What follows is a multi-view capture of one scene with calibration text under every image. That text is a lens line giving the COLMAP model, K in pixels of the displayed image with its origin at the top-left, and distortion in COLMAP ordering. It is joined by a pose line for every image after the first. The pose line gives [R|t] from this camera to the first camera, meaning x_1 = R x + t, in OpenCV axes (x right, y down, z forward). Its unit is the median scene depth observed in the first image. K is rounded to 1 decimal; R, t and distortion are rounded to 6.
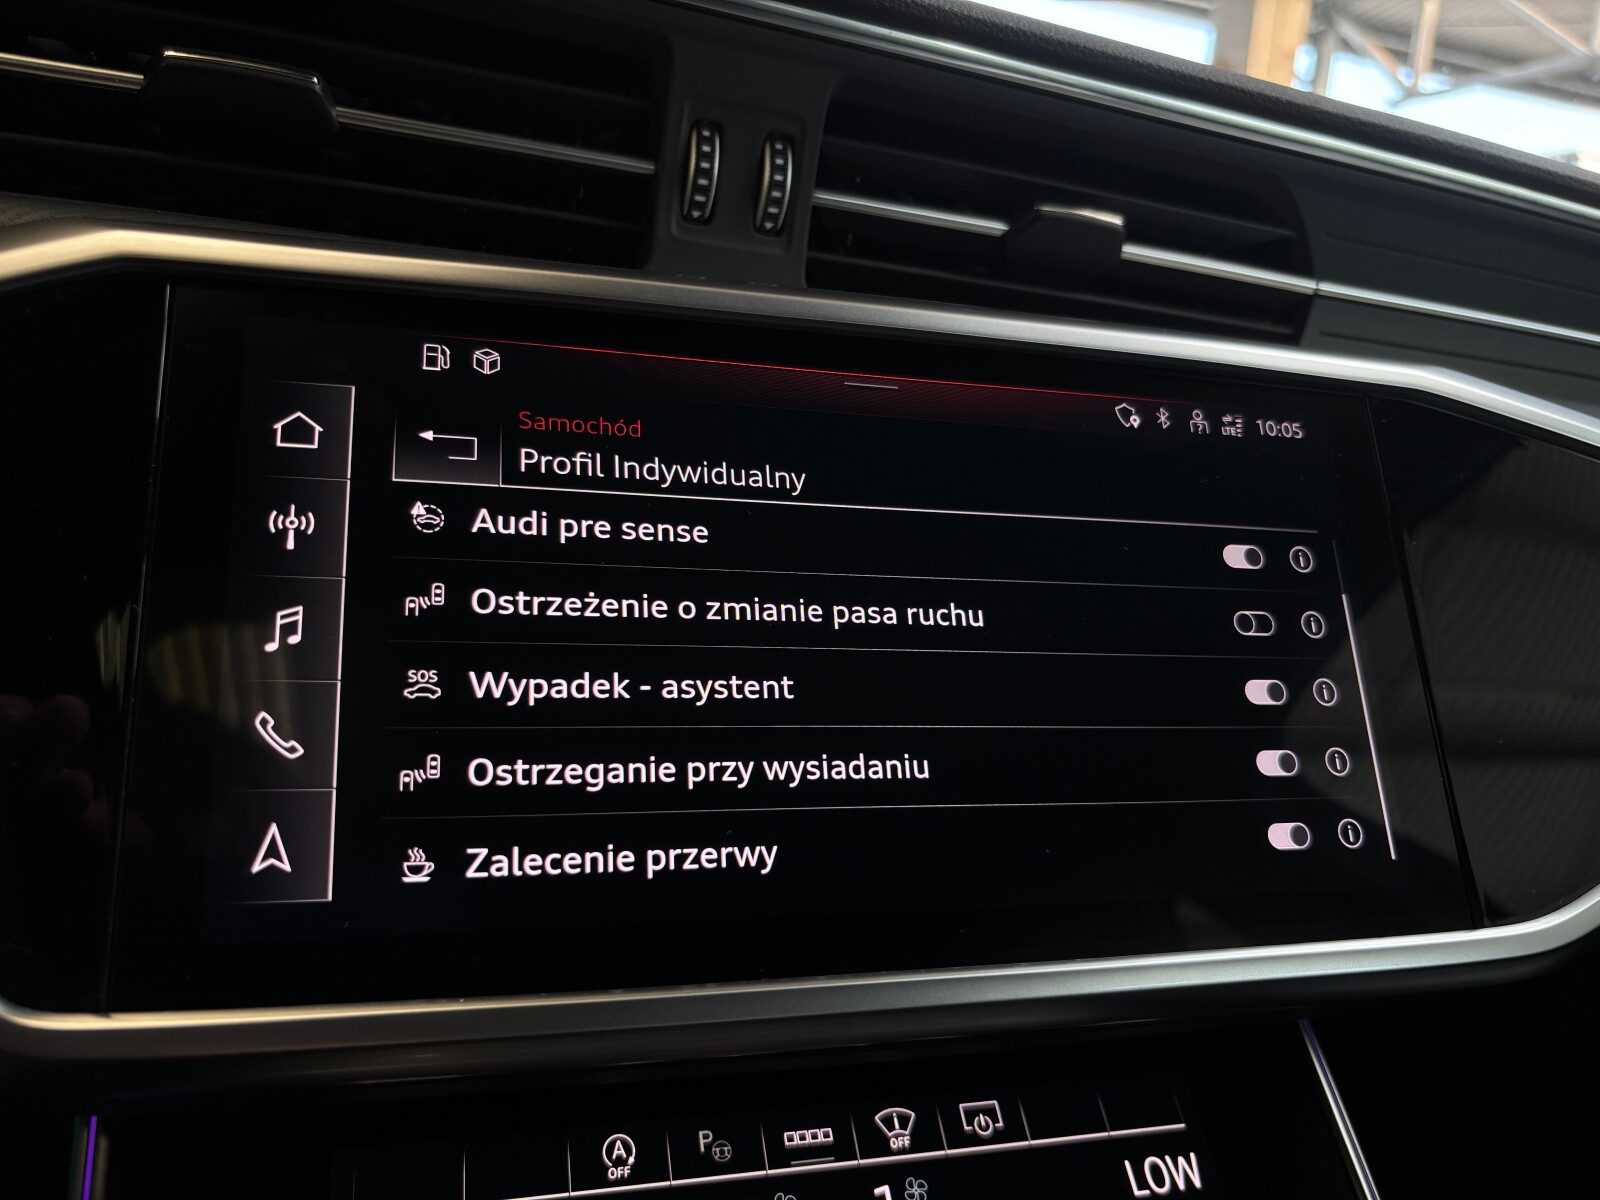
lens RADIAL K [[1209.2, 0, 800.0], [0, 1209.2, 600.0], [0, 0, 1]] dist [-0.000691, -0.001277]
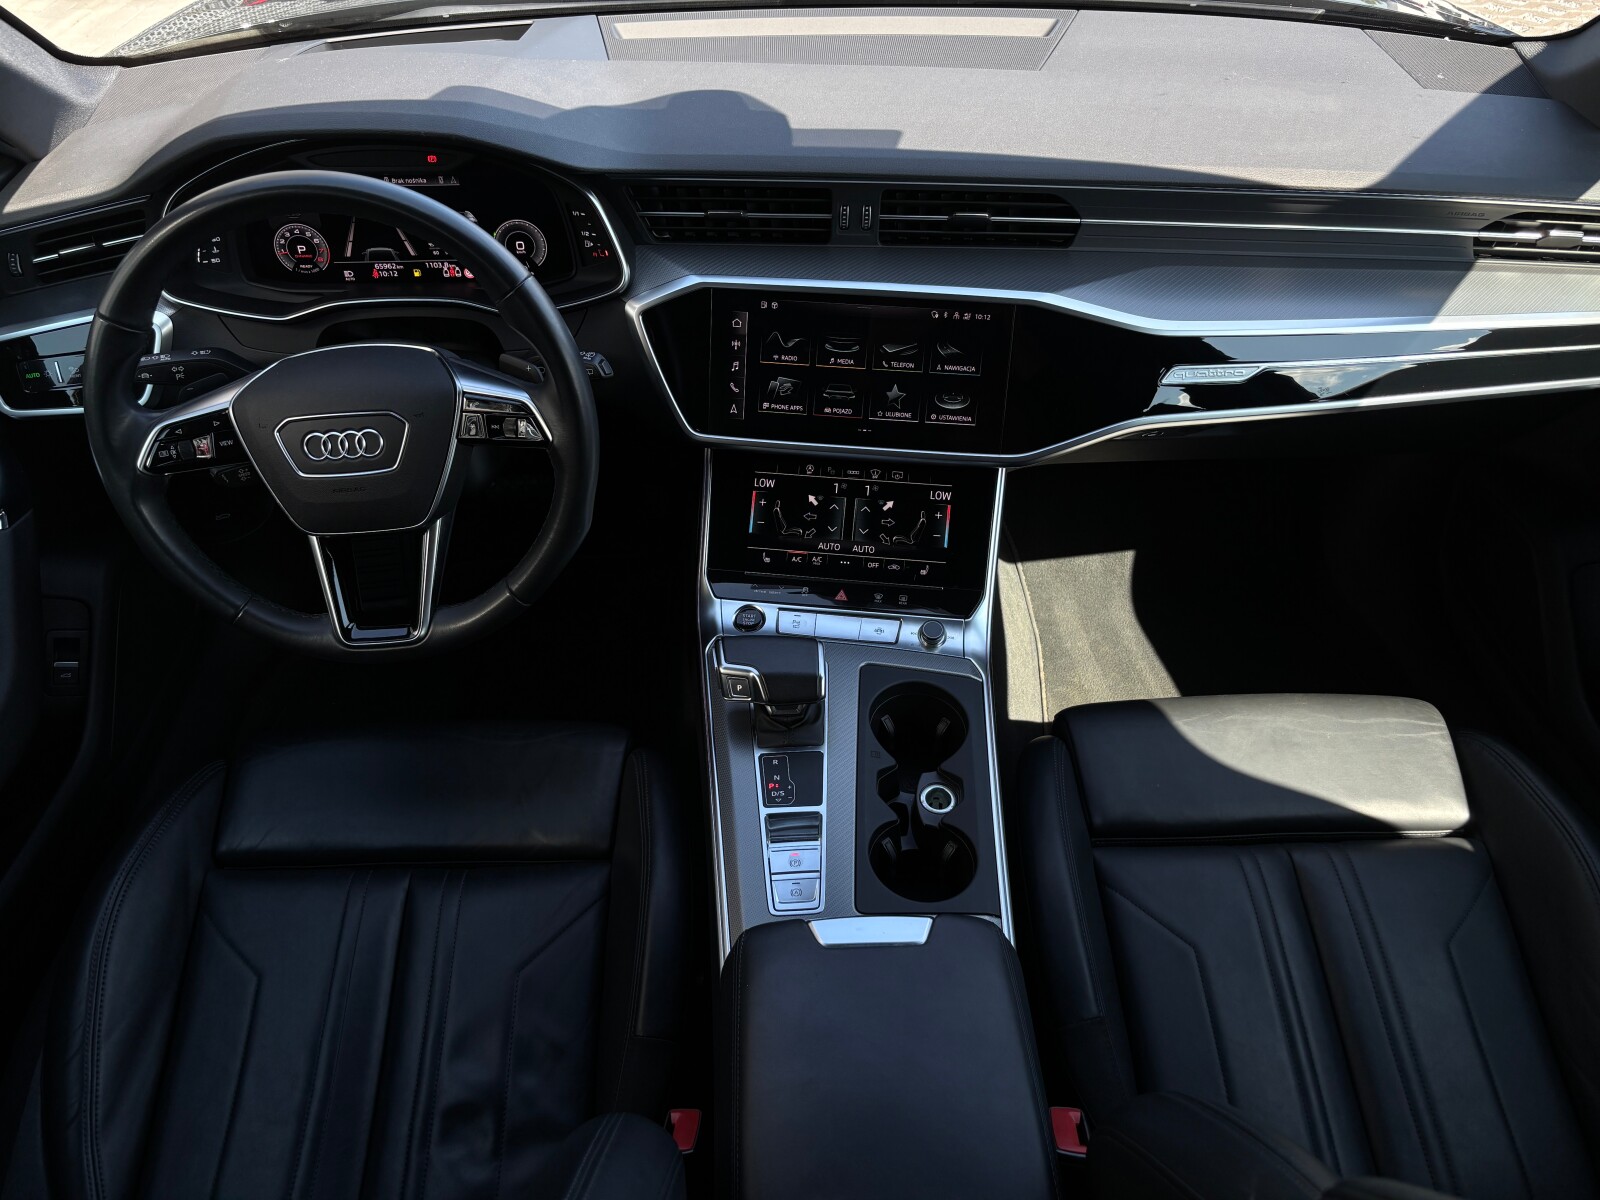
lens RADIAL K [[1209.2, 0, 800.0], [0, 1209.2, 600.0], [0, 0, 1]] dist [-0.000691, -0.001277]
pose [[0.918630, 0.196875, -0.342576, 1.436243], [0.005425, 0.860657, 0.509157, -1.392134], [0.395081, -0.469585, 0.789557, -2.754342]]
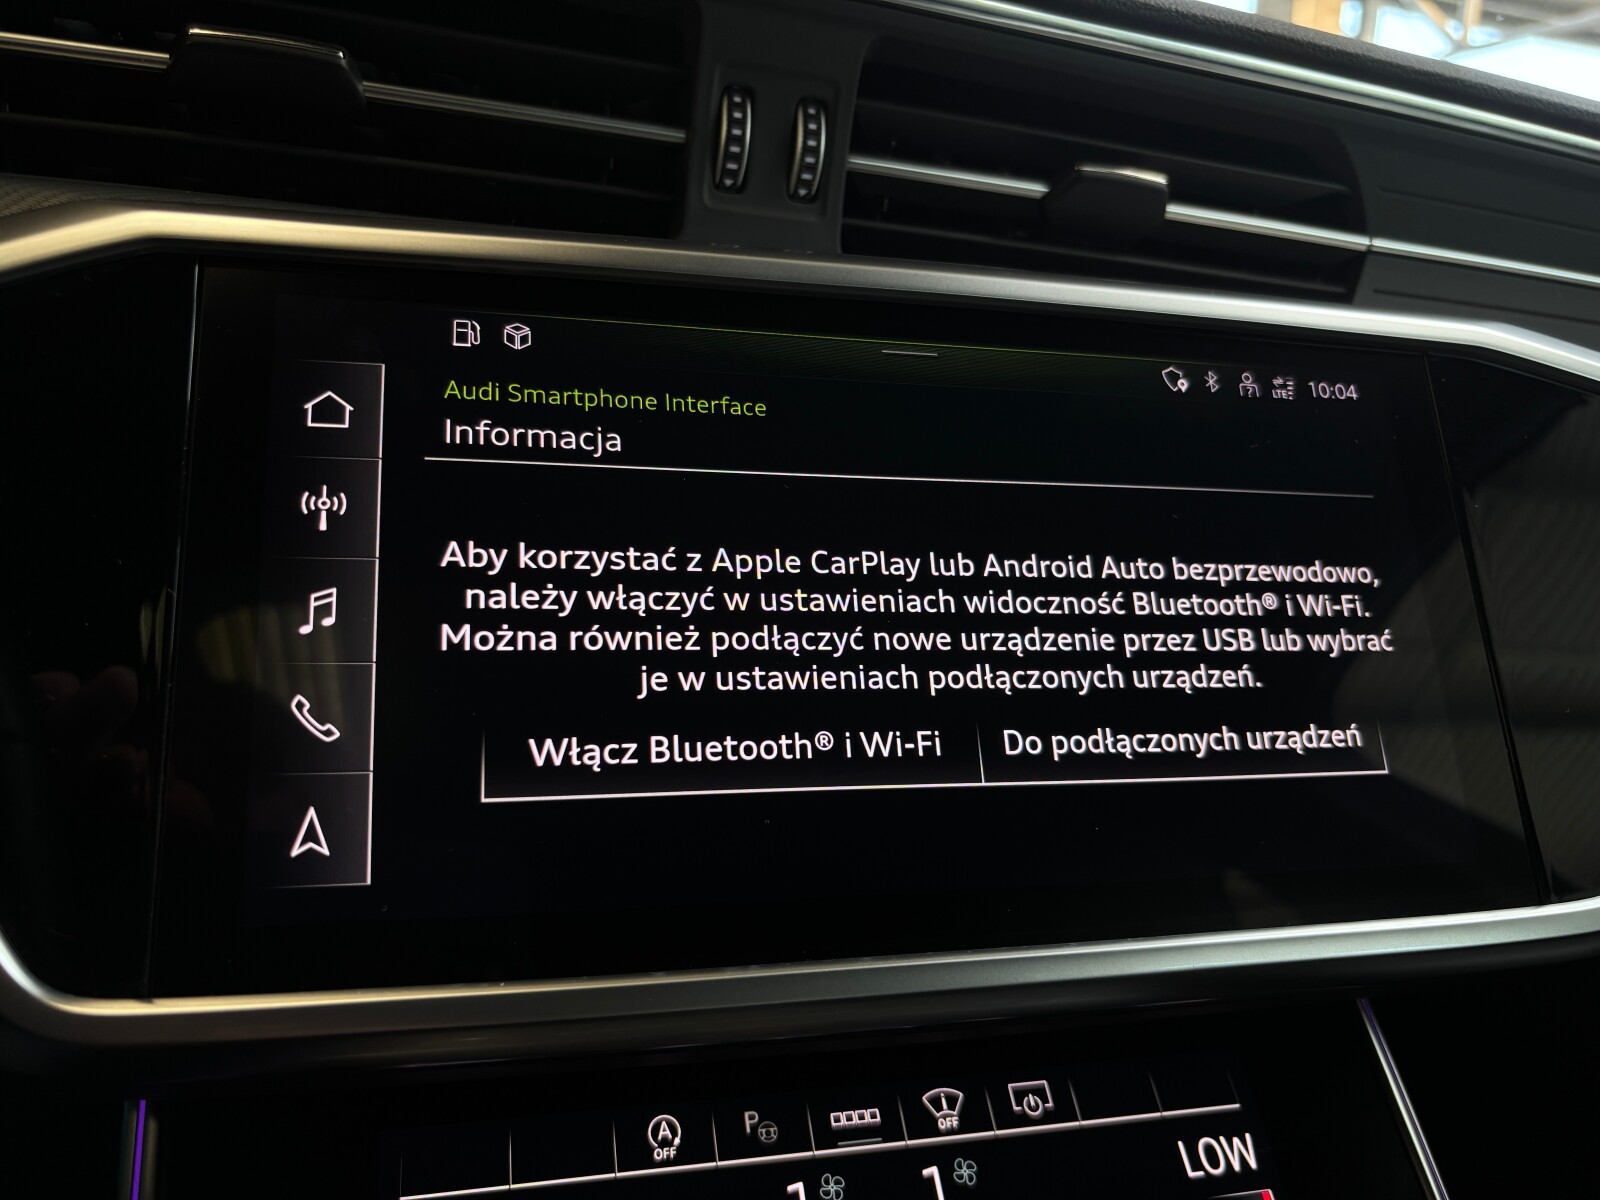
lens RADIAL K [[1214.6, 0, 803.5], [0, 1214.6, 593.5], [0, 0, 1]] dist [-0.006087, -0.001396]
pose [[0.999431, -0.013338, -0.030983, 0.001172], [0.013836, 0.999778, 0.015903, -0.000649], [0.030764, -0.016323, 0.999393, 0.015173]]
